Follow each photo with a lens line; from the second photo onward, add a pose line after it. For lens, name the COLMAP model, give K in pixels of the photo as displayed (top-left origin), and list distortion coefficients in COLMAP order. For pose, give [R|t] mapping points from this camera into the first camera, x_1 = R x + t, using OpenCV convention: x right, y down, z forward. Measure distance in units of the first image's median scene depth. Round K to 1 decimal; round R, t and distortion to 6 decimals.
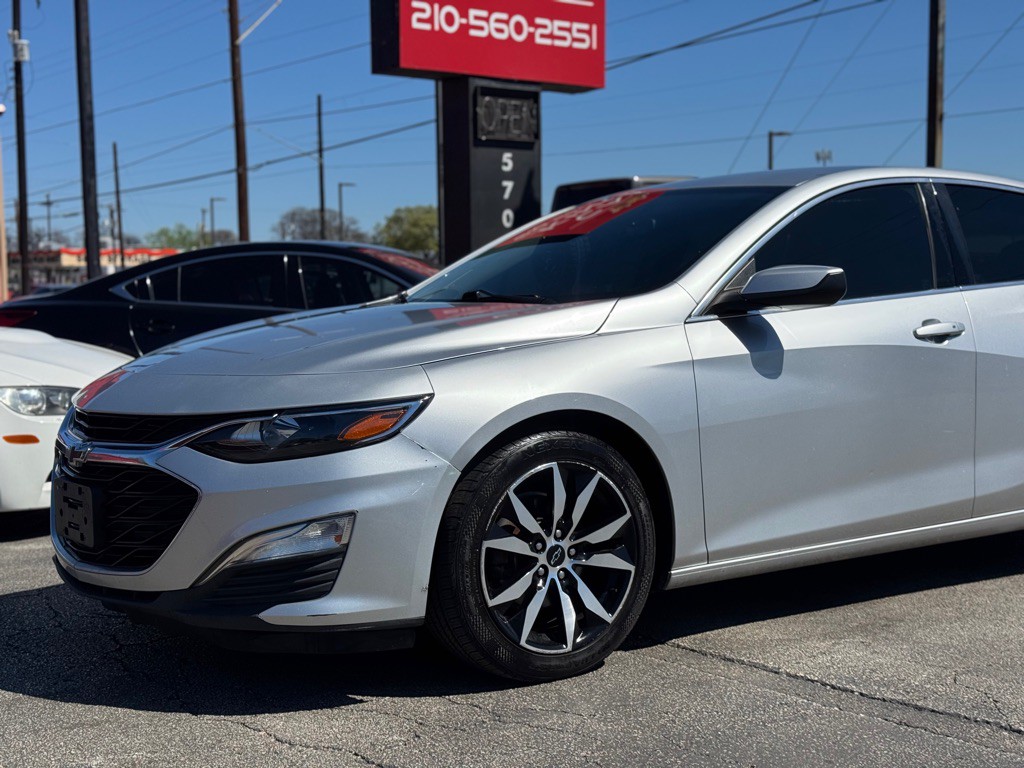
lens RADIAL K [[1437.4, 0, 516.1], [0, 1437.4, 394.4], [0, 0, 1]] dist [0.123499, 0.000000]
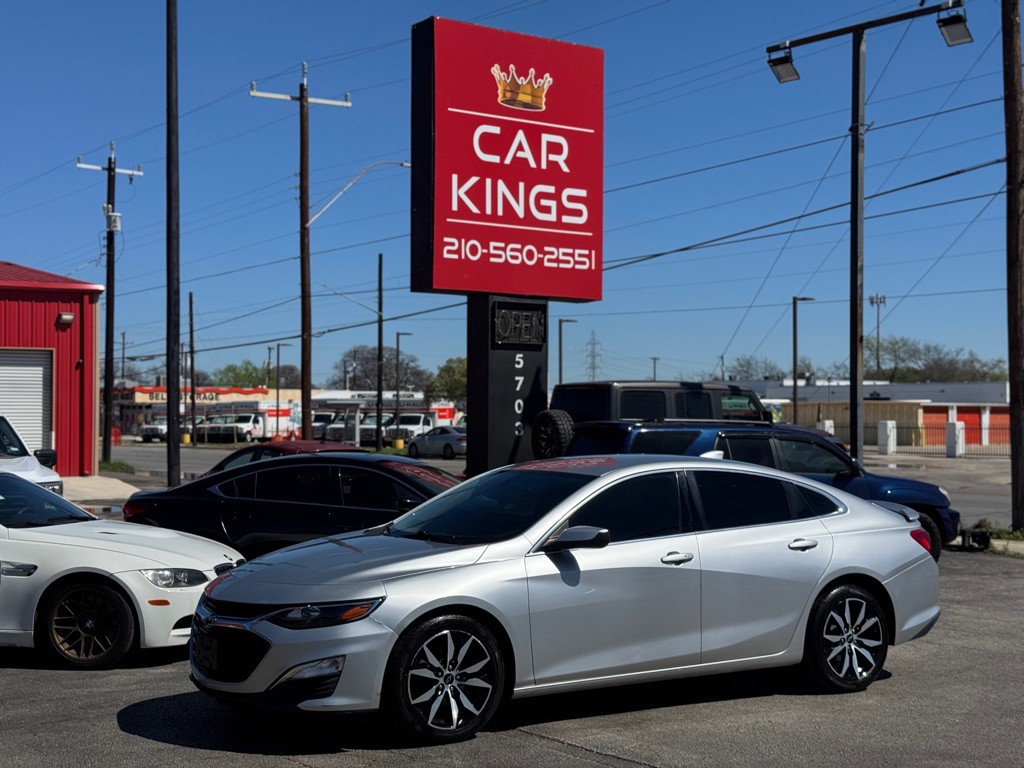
lens RADIAL K [[1437.4, 0, 516.3], [0, 1437.4, 385.8], [0, 0, 1]] dist [0.123499, 0.000000]
pose [[0.999058, 0.013645, -0.041188, 0.161538], [-0.017616, 0.995065, -0.097648, -0.078988], [0.039652, 0.098282, 0.994368, -0.825347]]
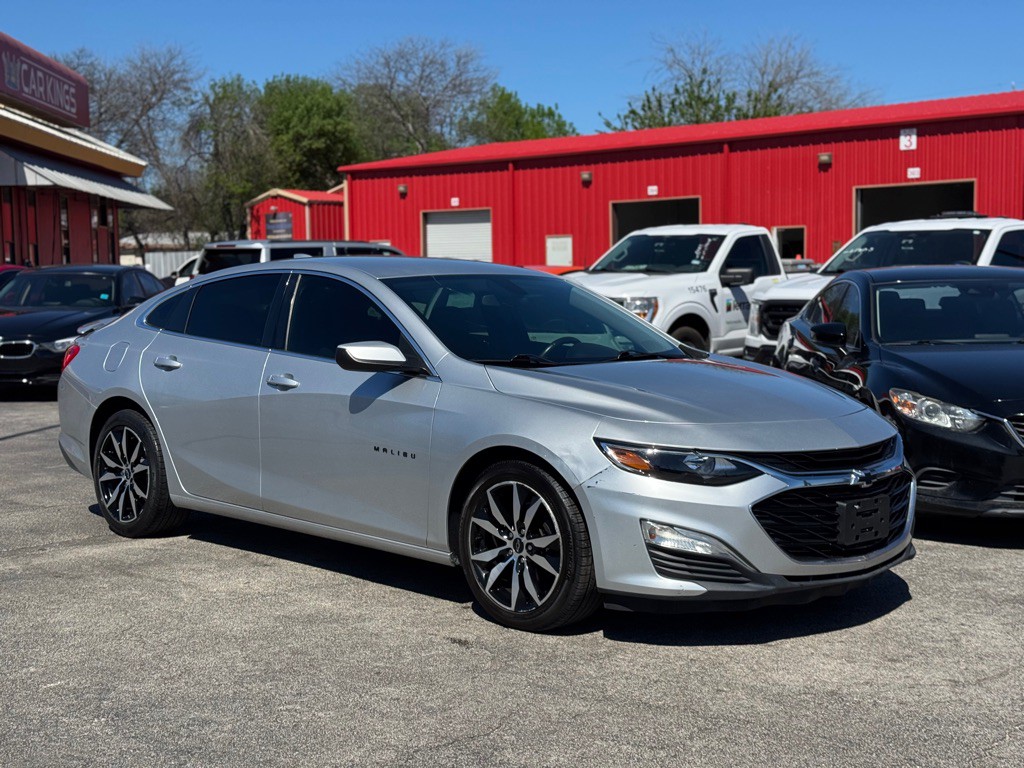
lens RADIAL K [[1440.5, 0, 521.3], [0, 1440.5, 389.3], [0, 0, 1]] dist [0.108570, 0.000000]
pose [[0.165860, 0.090997, -0.981942, 1.696757], [-0.065599, 0.994546, 0.081085, -0.176784], [0.983965, 0.050966, 0.170925, 1.140315]]
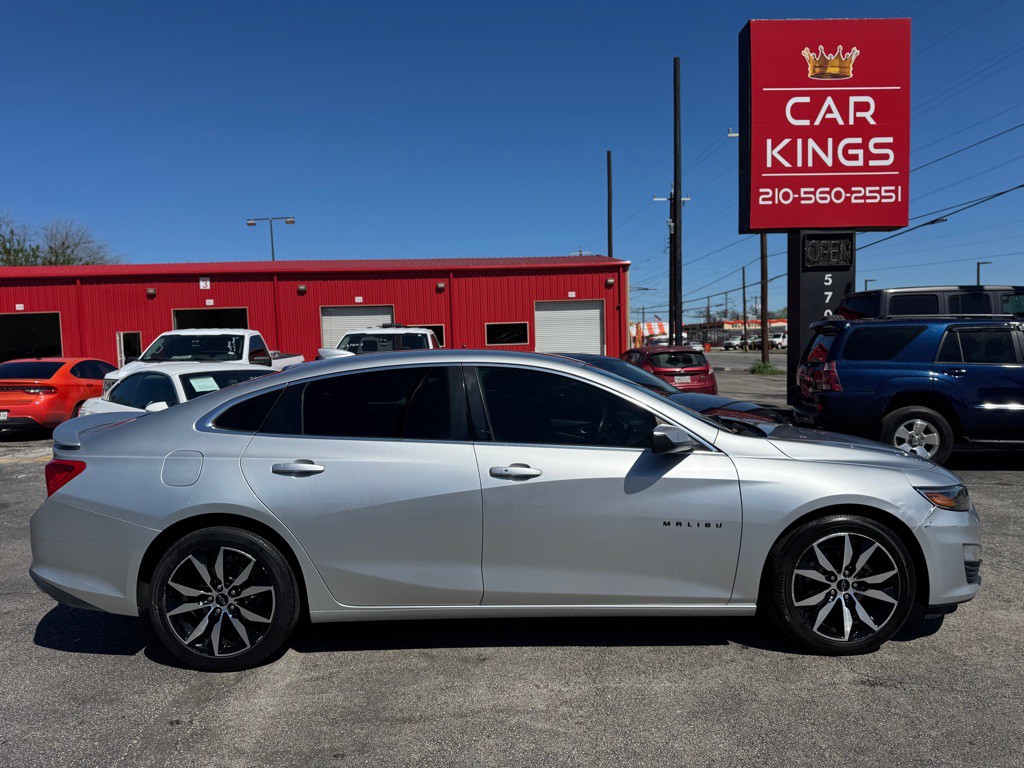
lens RADIAL K [[725.8, 0, 513.2], [0, 725.8, 386.1], [0, 0, 1]] dist [0.035979, -0.048988]
pose [[0.816450, 0.023335, -0.576945, 0.676478], [-0.026964, 0.999634, 0.002275, -0.141126], [0.576787, 0.013700, 0.816780, 0.563910]]
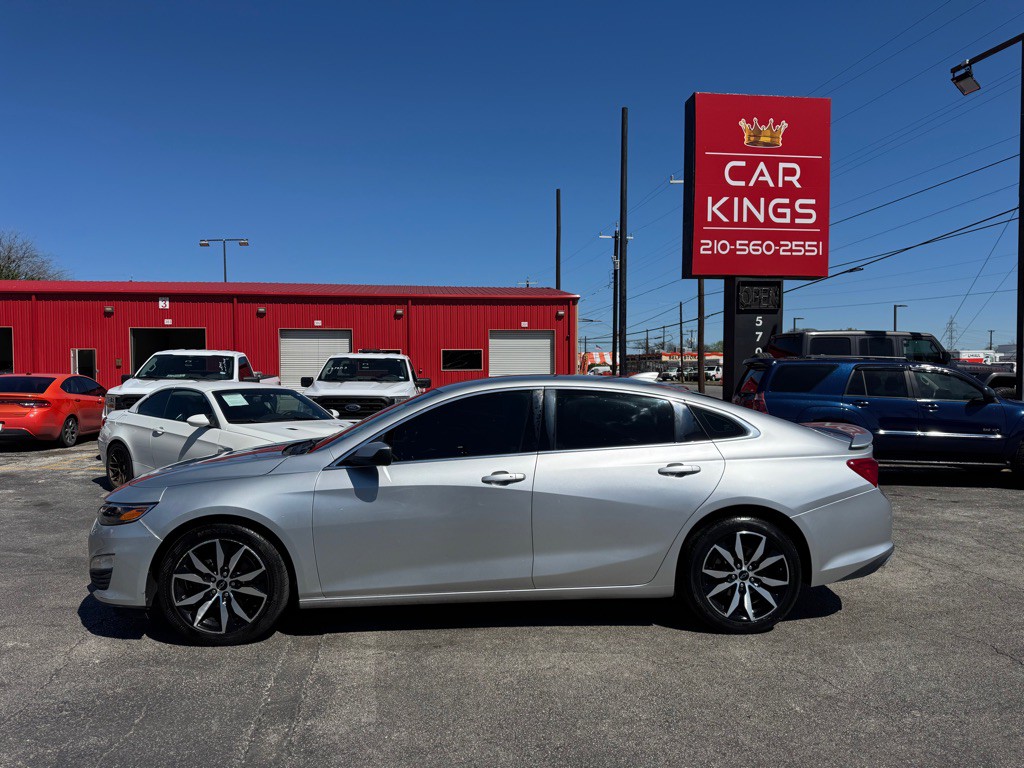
lens RADIAL K [[725.8, 0, 511.2], [0, 725.8, 388.4], [0, 0, 1]] dist [0.035979, -0.048988]
pose [[0.859360, 0.023606, -0.510827, 0.743480], [-0.047311, 0.998320, -0.033458, -0.124117], [0.509179, 0.052920, 0.859032, 0.253453]]
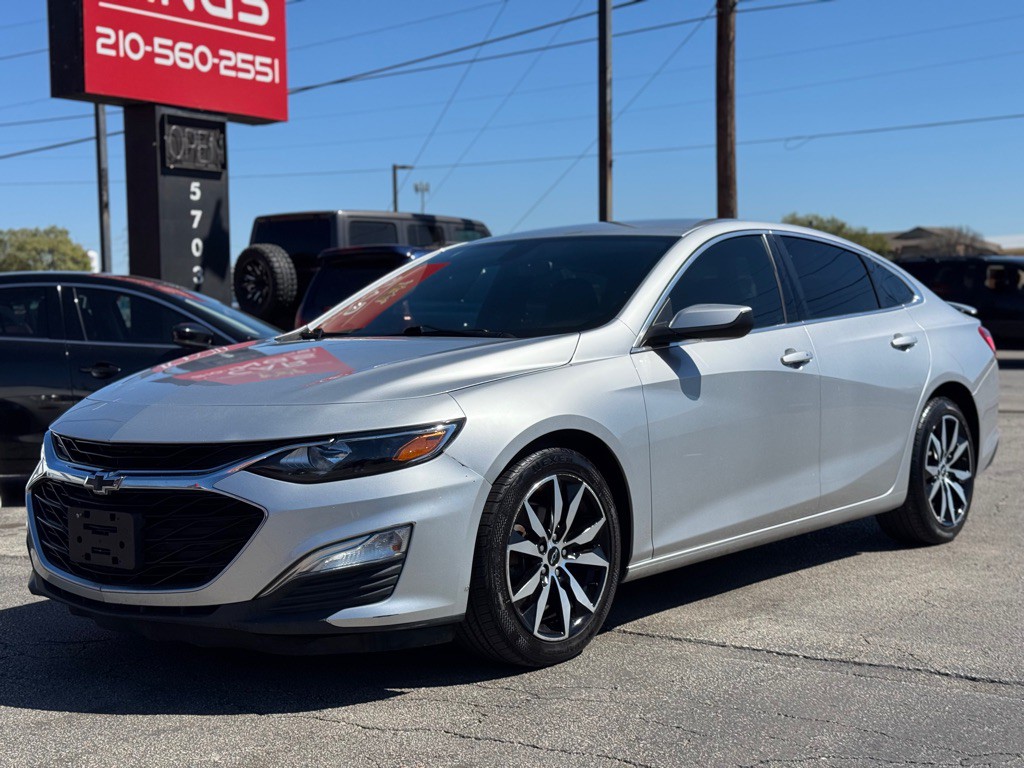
lens RADIAL K [[1437.4, 0, 513.9], [0, 1437.4, 393.6], [0, 0, 1]] dist [0.123499, 0.000000]
pose [[0.962585, -0.016658, 0.270467, -0.258852], [0.021825, 0.999632, -0.016107, -0.000298], [-0.270099, 0.021408, 0.962595, -0.087387]]
